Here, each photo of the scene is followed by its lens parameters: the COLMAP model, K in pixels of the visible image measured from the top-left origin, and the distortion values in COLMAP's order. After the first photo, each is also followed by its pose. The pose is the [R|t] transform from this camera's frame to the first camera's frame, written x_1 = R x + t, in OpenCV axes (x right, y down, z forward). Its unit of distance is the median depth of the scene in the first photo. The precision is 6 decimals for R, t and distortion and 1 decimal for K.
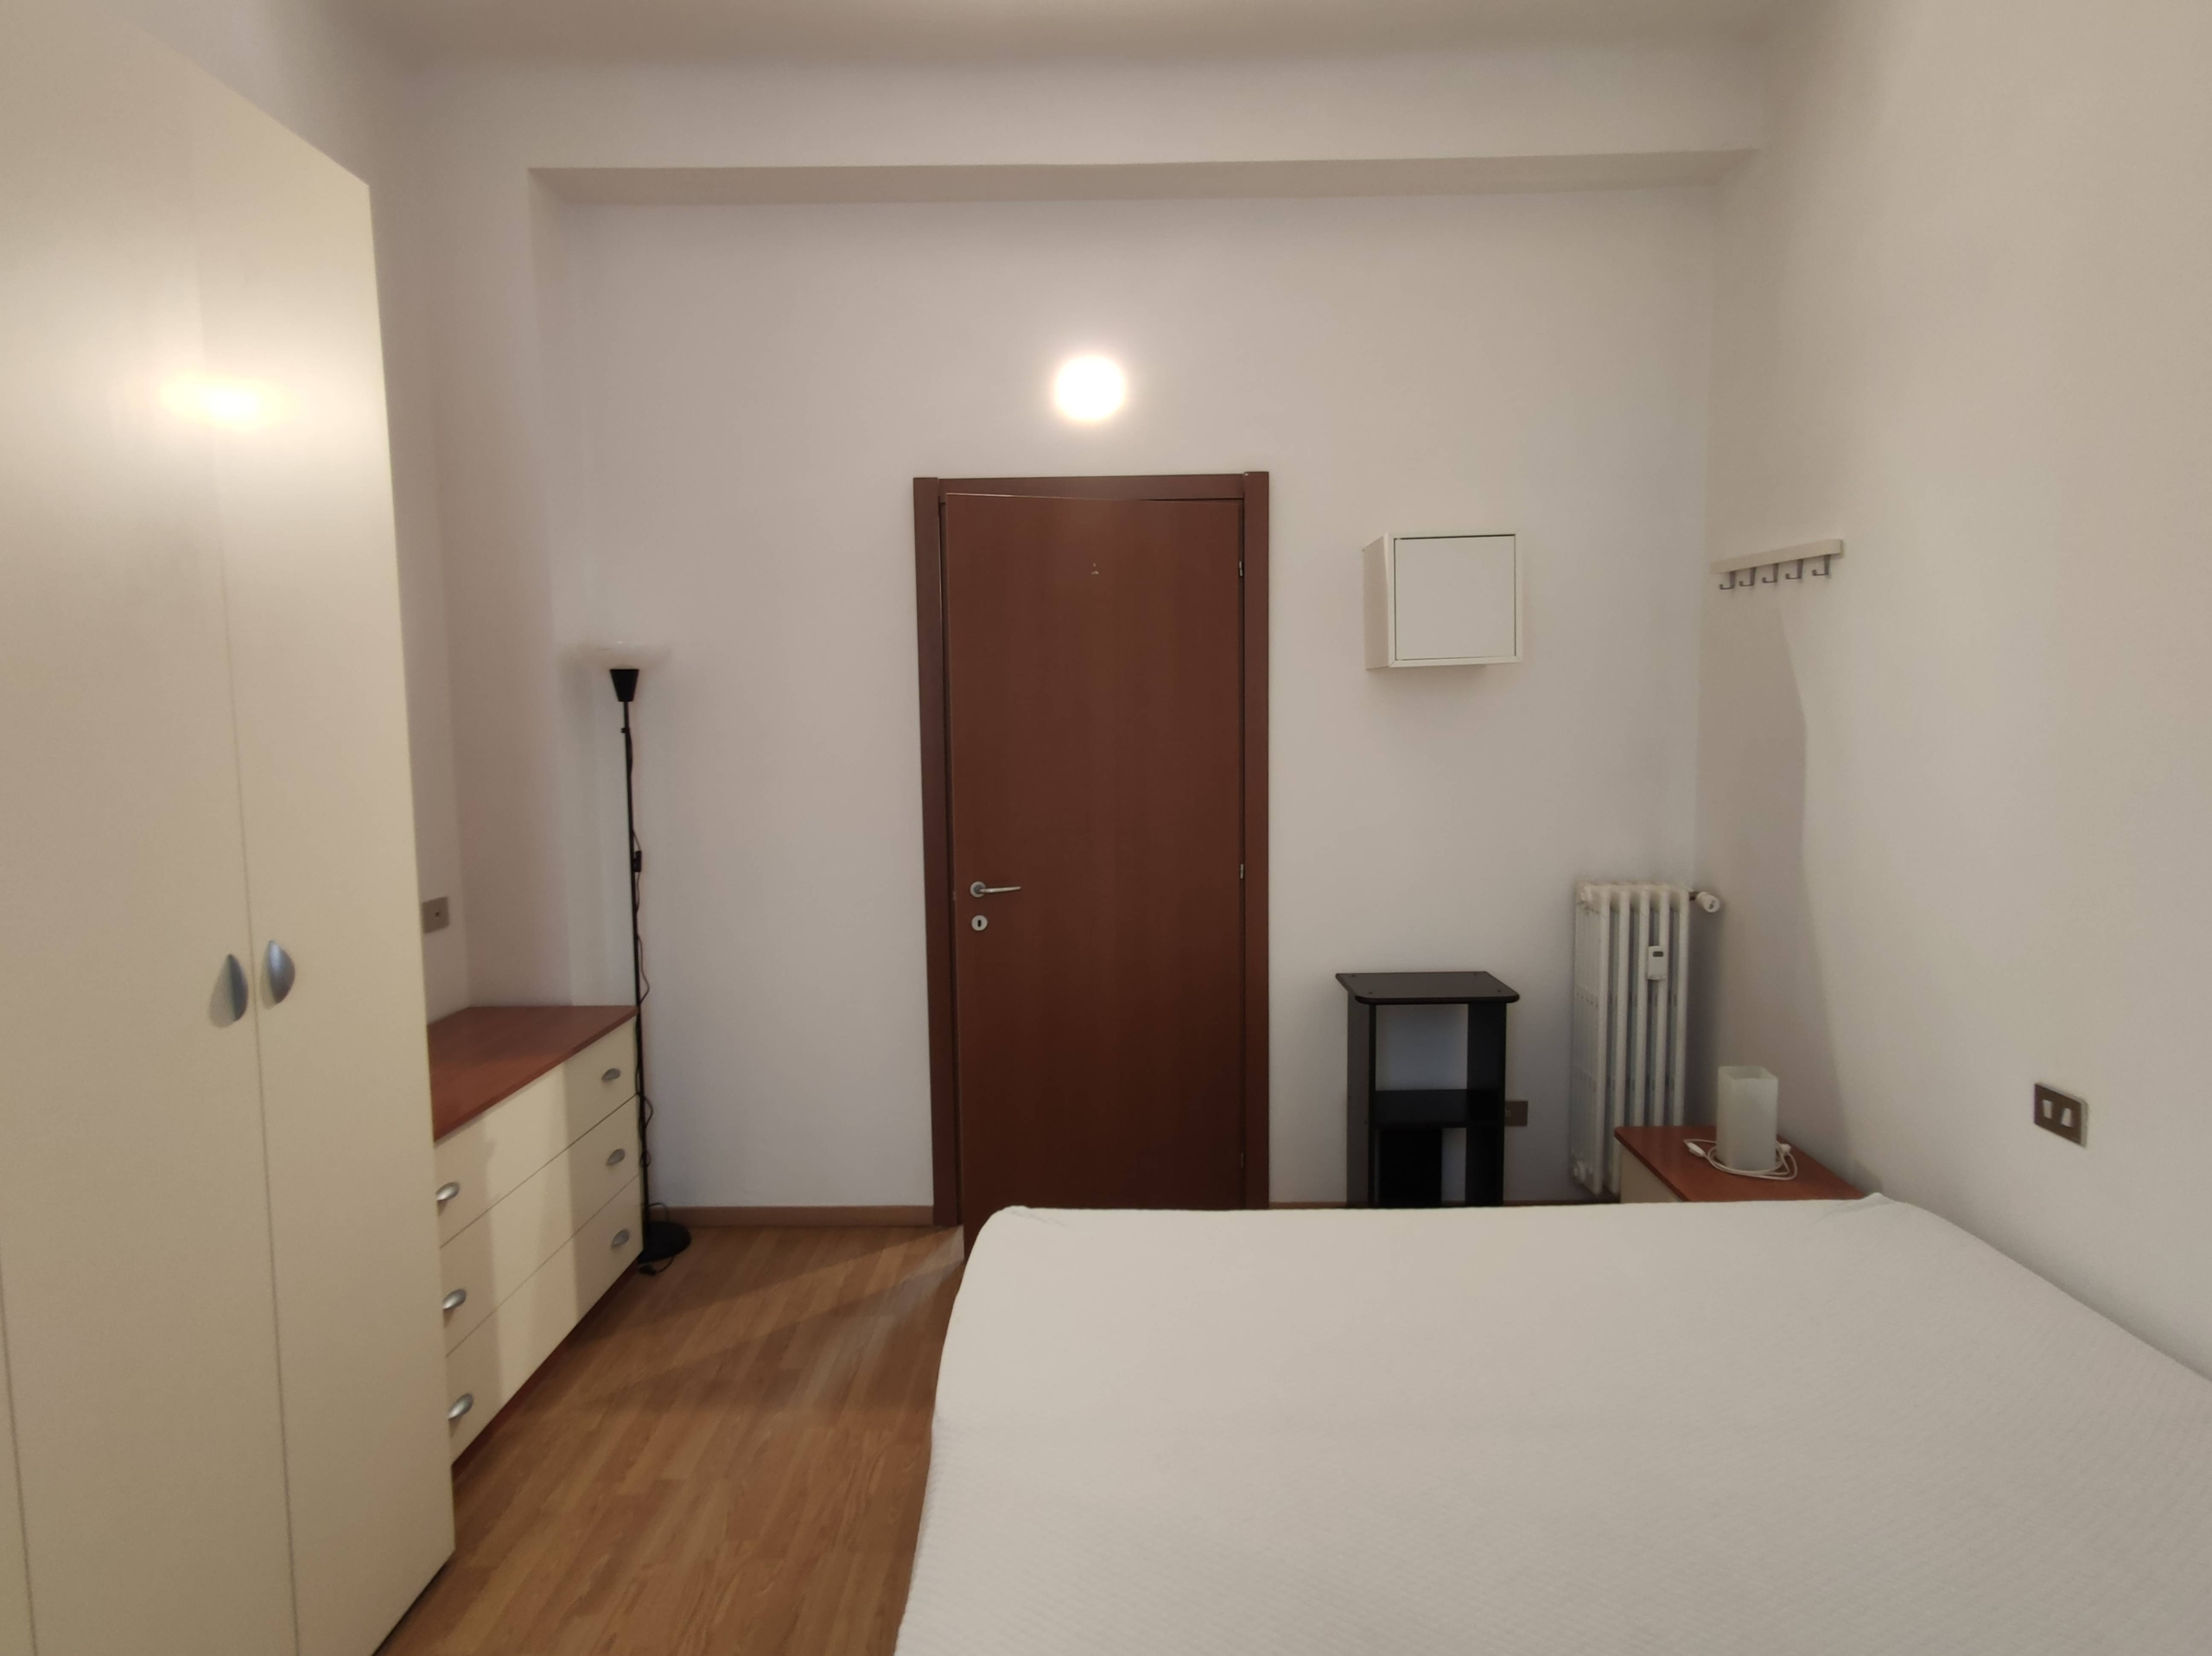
lens RADIAL K [[1289.8, 0, 1106.0], [0, 1289.8, 828.0], [0, 0, 1]] dist [0.001187, 0.000249]
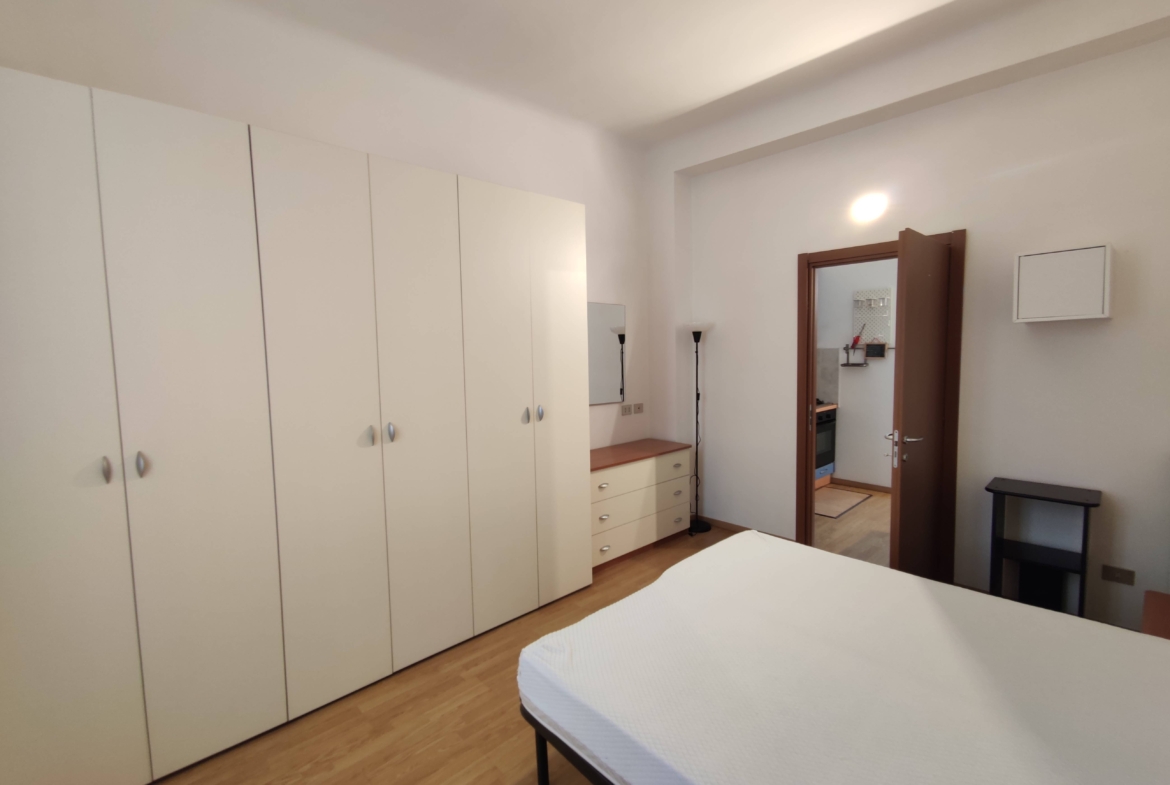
lens RADIAL K [[512.8, 0, 585.0], [0, 512.8, 392.5], [0, 0, 1]] dist [-0.023207, 0.015323]
pose [[0.694894, 0.062326, -0.716406, 0.307474], [-0.058830, 0.997825, 0.029745, -0.003323], [0.716702, 0.021477, 0.697049, -0.000673]]
